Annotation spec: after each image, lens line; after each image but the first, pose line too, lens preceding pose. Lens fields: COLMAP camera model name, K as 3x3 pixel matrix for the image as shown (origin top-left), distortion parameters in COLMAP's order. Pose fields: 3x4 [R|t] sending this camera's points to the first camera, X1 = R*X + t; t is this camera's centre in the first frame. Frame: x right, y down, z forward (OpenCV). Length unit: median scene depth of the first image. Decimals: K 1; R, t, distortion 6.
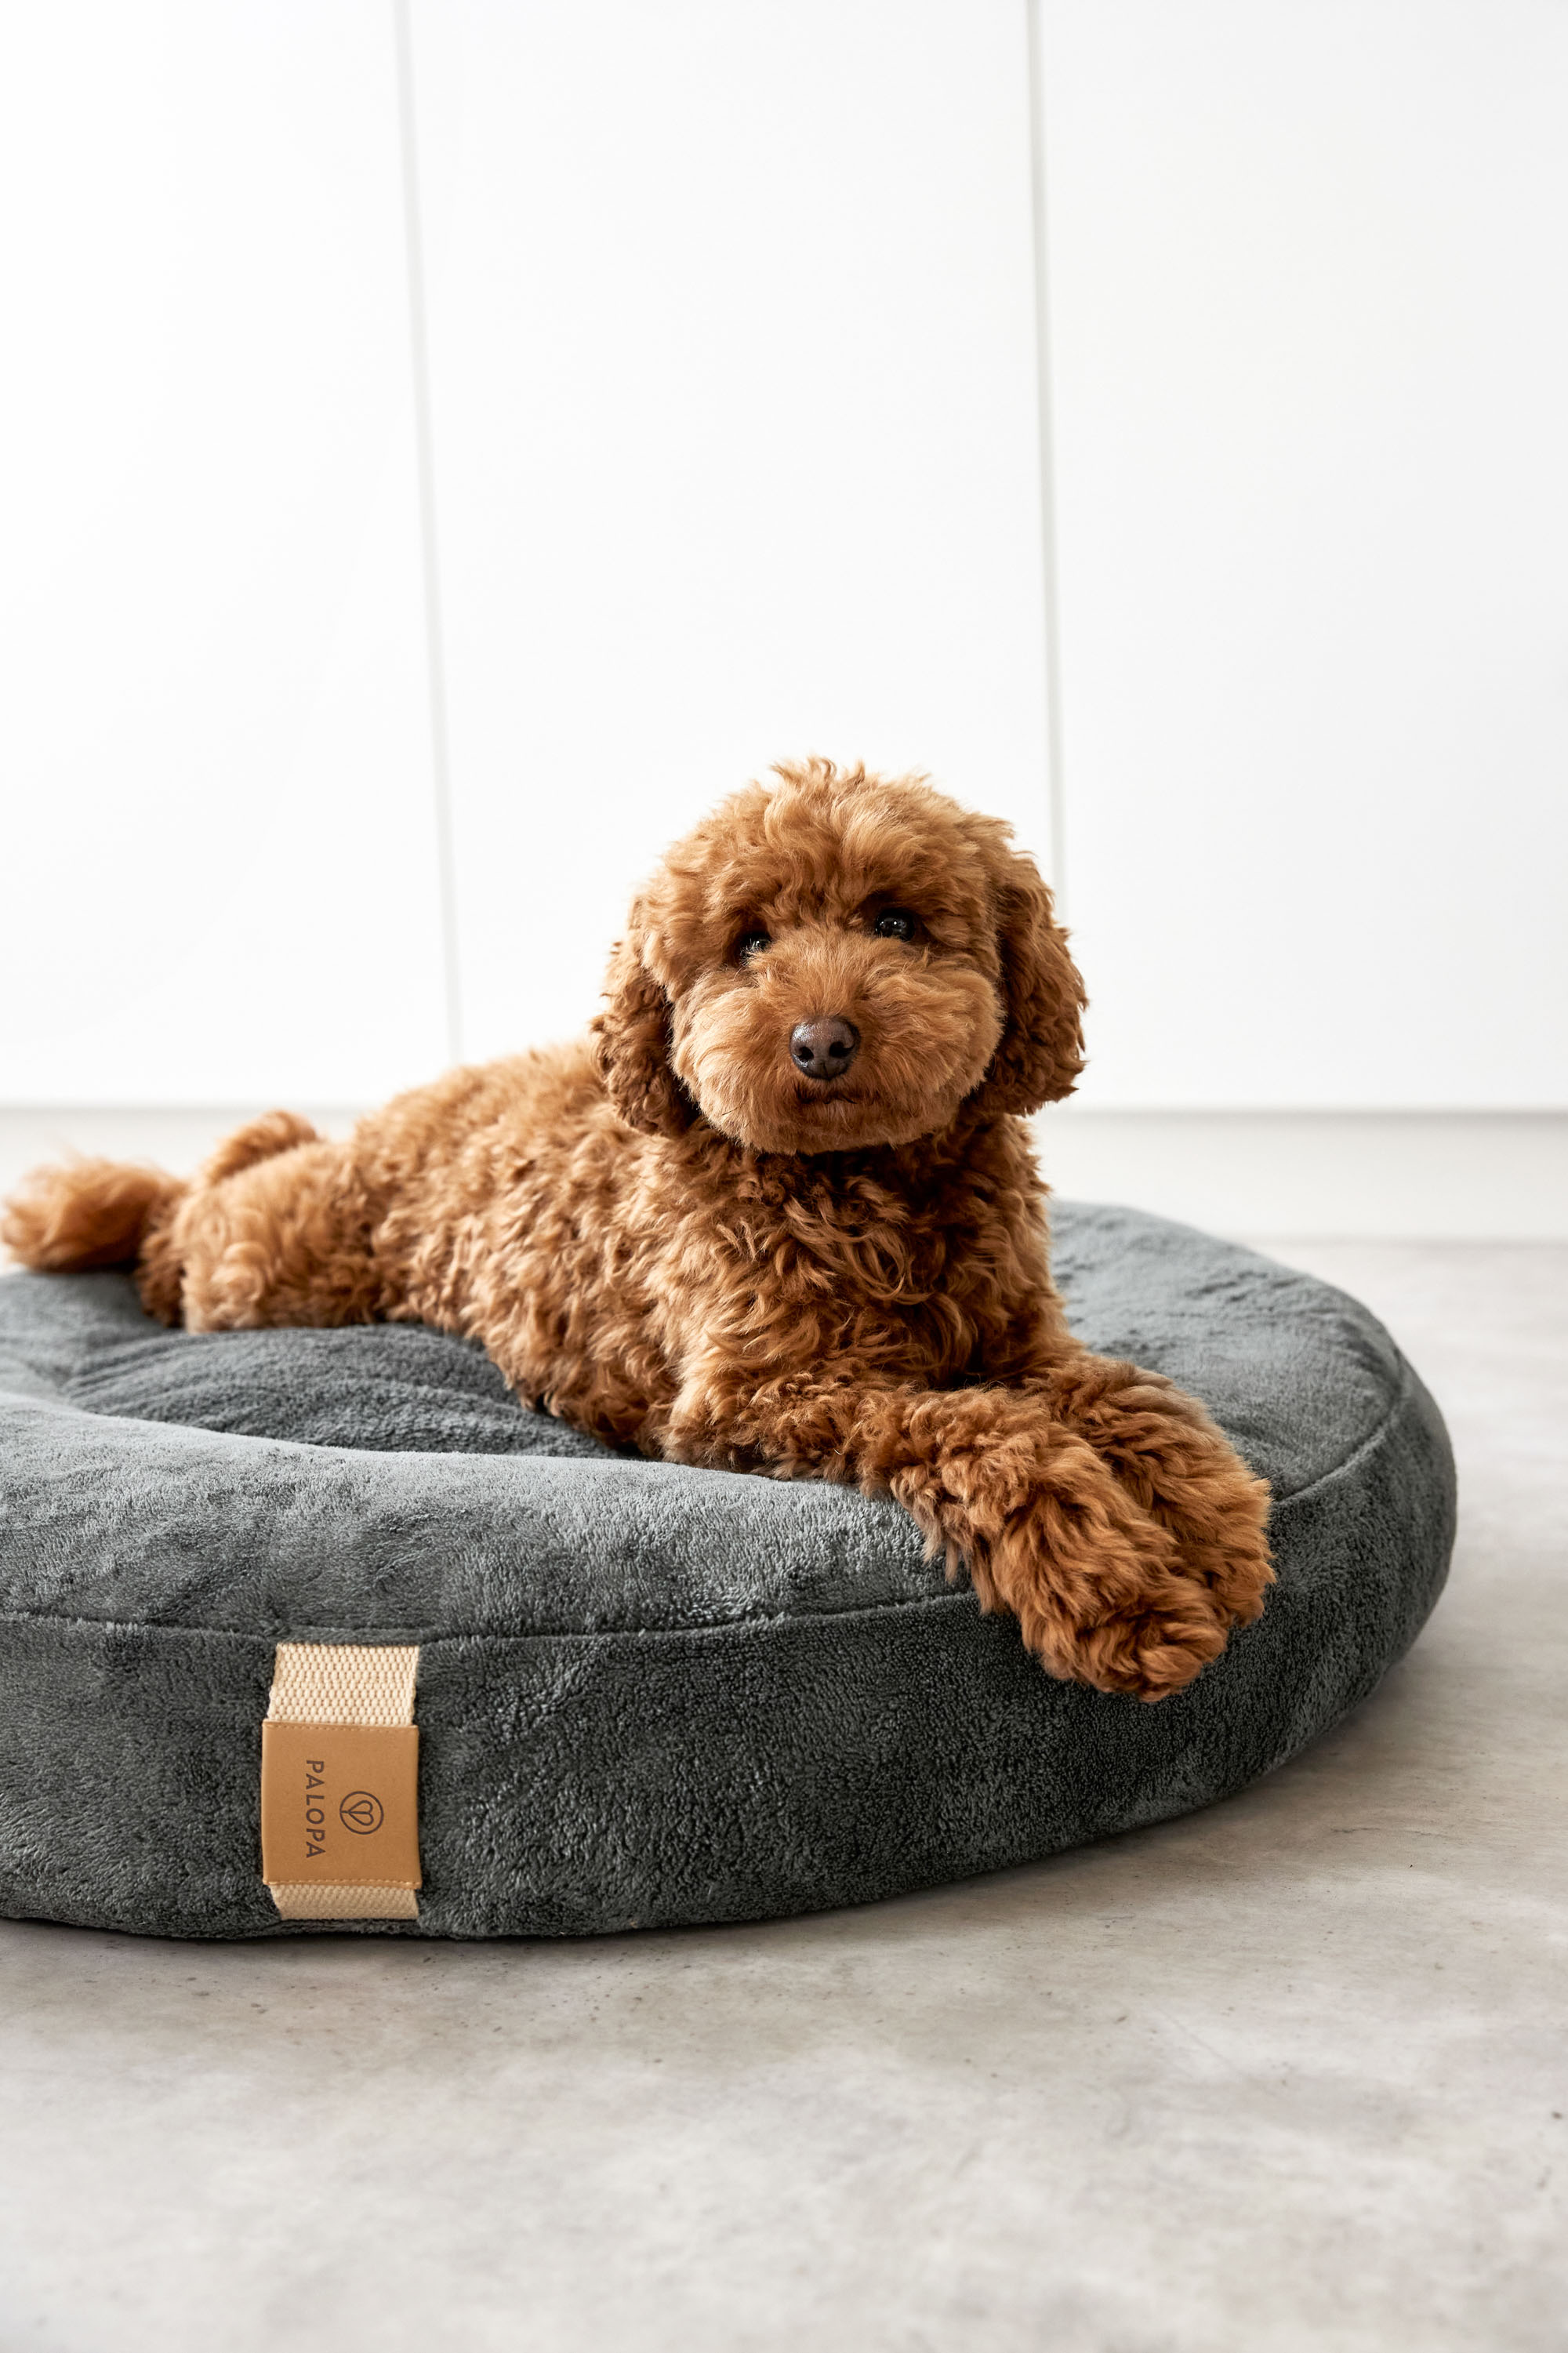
lens RADIAL K [[3256.7, 0, 799.9], [0, 3256.7, 1079.7], [0, 0, 1]] dist [0.251909, 0.000000]
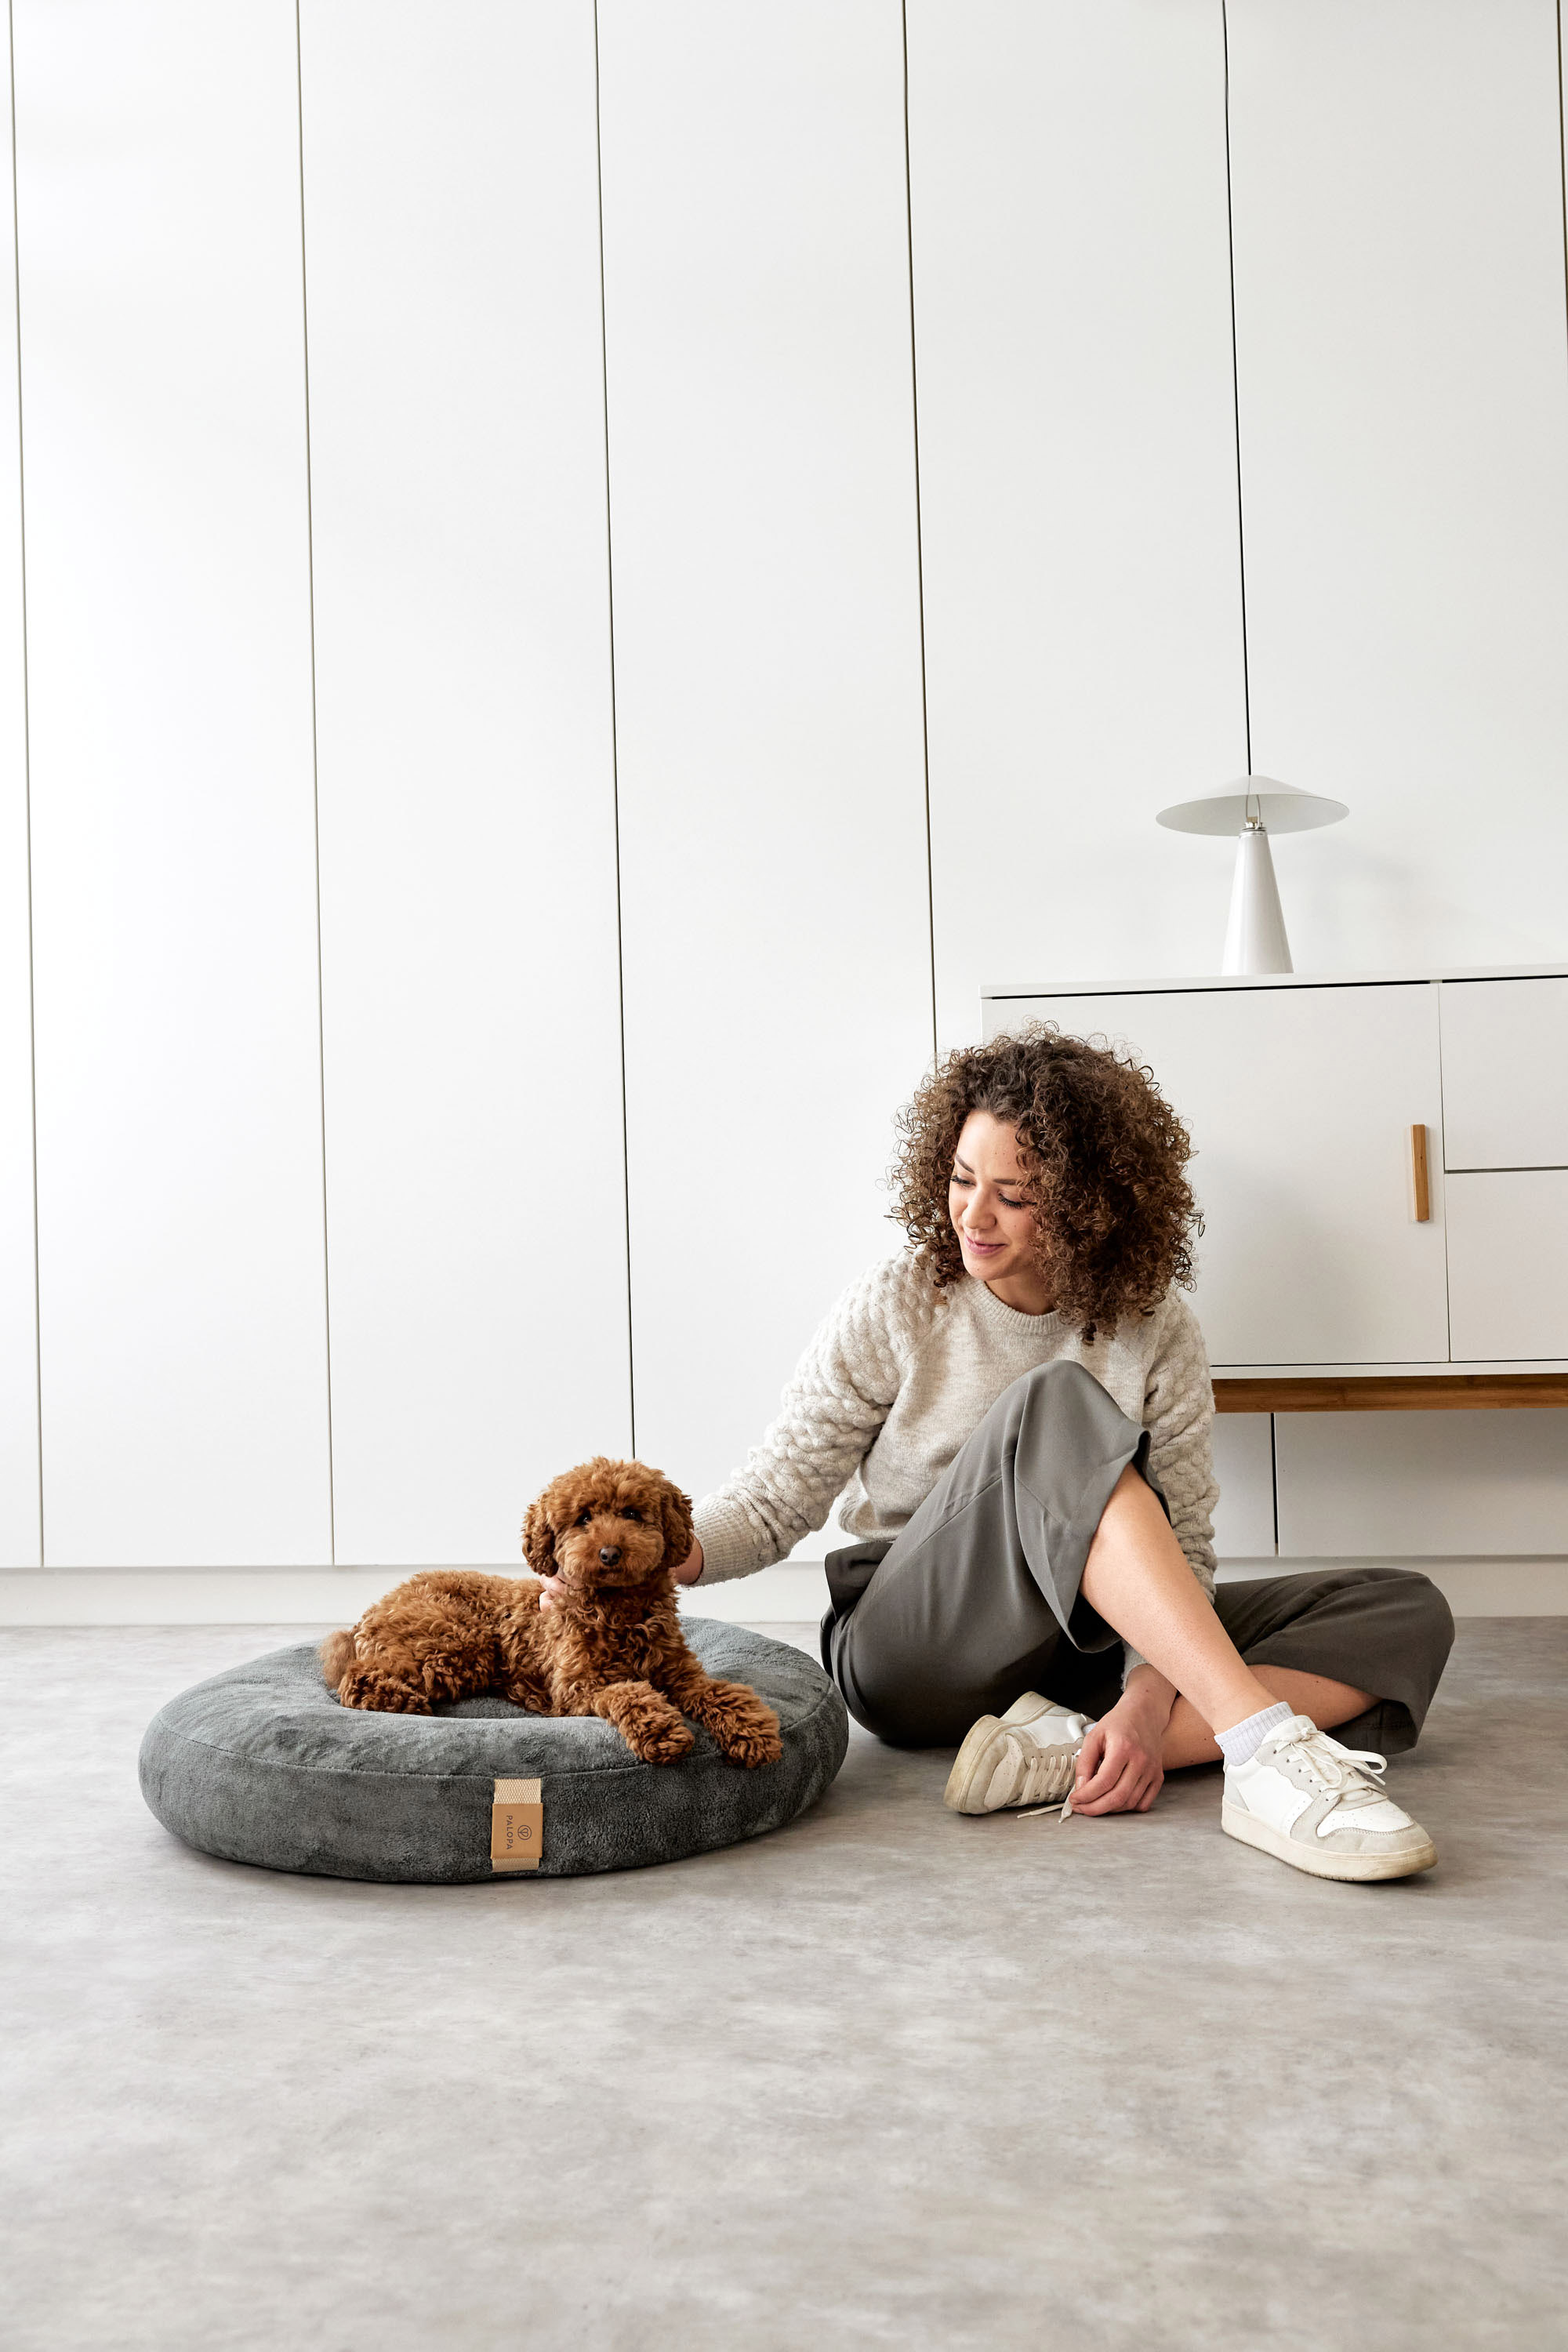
lens RADIAL K [[2208.7, 0, 784.2], [0, 2208.7, 1160.1], [0, 0, 1]] dist [0.001912, 0.000000]
pose [[0.977635, 0.004857, 0.210252, -0.325398], [0.027234, 0.988392, -0.149467, -0.083216], [-0.208538, 0.151851, 0.966154, -1.113263]]
